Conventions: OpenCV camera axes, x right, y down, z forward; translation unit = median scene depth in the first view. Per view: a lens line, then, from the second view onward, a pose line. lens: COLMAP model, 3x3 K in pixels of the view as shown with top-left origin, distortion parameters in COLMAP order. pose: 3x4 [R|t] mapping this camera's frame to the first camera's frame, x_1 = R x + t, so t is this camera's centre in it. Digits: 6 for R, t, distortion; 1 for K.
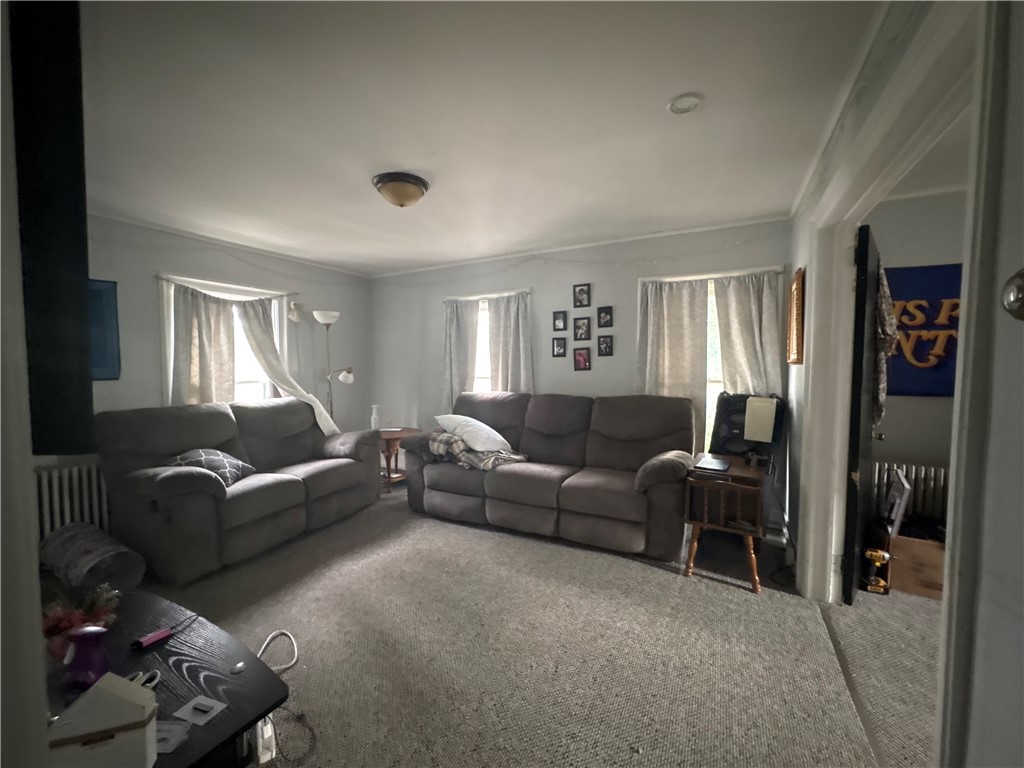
lens RADIAL K [[410.4, 0, 510.5], [0, 410.4, 384.4], [0, 0, 1]] dist [0.002550, -0.000181]
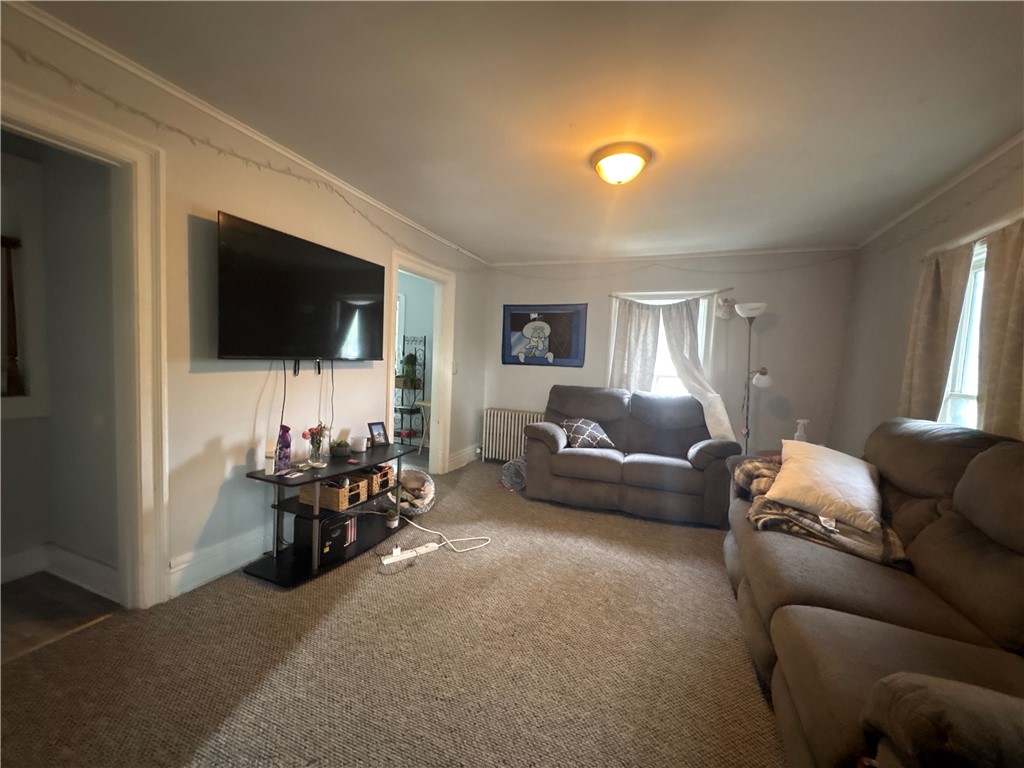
lens RADIAL K [[410.4, 0, 510.5], [0, 410.4, 384.4], [0, 0, 1]] dist [0.002550, -0.000181]
pose [[0.097398, 0.067262, -0.992970, 0.437096], [-0.094619, 0.993820, 0.058038, -0.009264], [0.990738, 0.088301, 0.103160, 0.468499]]
